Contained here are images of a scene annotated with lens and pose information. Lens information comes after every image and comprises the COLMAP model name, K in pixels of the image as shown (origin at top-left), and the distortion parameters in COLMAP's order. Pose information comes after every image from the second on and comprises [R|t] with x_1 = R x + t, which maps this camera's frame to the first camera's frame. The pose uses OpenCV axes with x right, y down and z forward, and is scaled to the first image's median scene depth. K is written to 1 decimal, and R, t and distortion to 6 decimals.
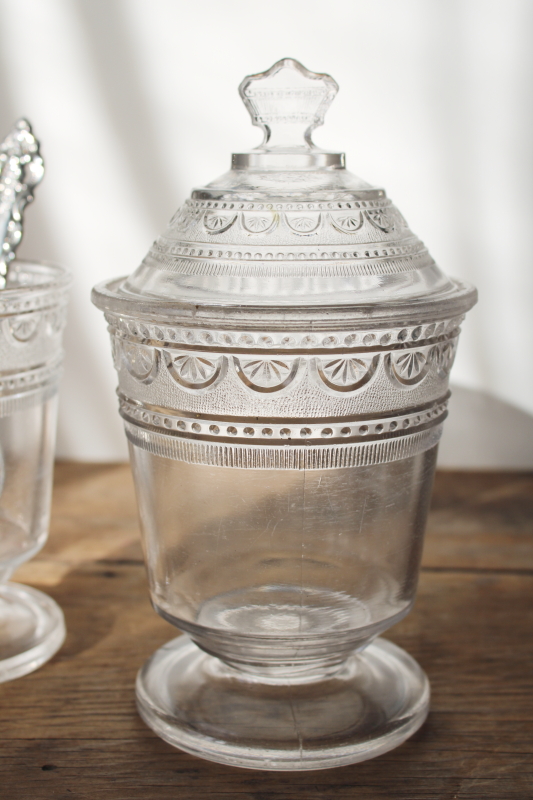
lens RADIAL K [[1058.9, 0, 266.5], [0, 1058.9, 400.0], [0, 0, 1]] dist [-0.037247, -0.053826]
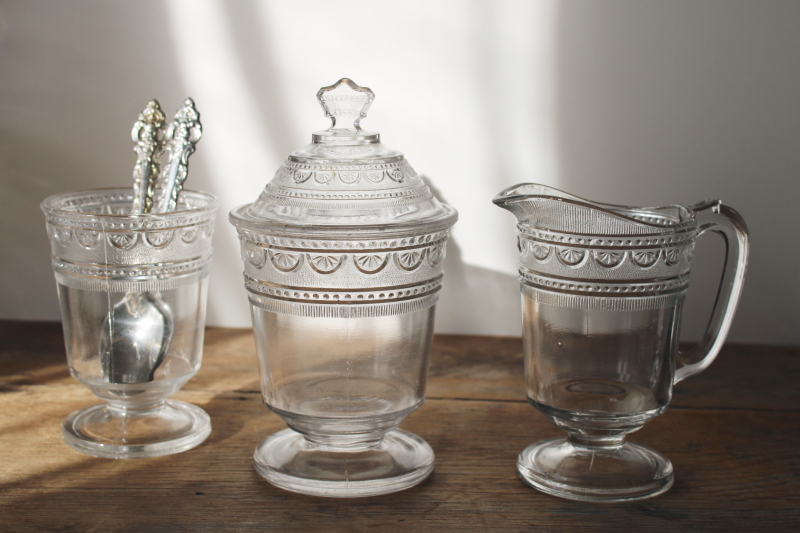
lens RADIAL K [[1058.9, 0, 400.0], [0, 1058.9, 266.5], [0, 0, 1]] dist [-0.037247, -0.053826]
pose [[0.999788, 0.008501, -0.018756, 0.141141], [-0.008959, 0.999659, -0.024517, 0.020105], [0.018541, 0.024680, 0.999523, -0.687625]]
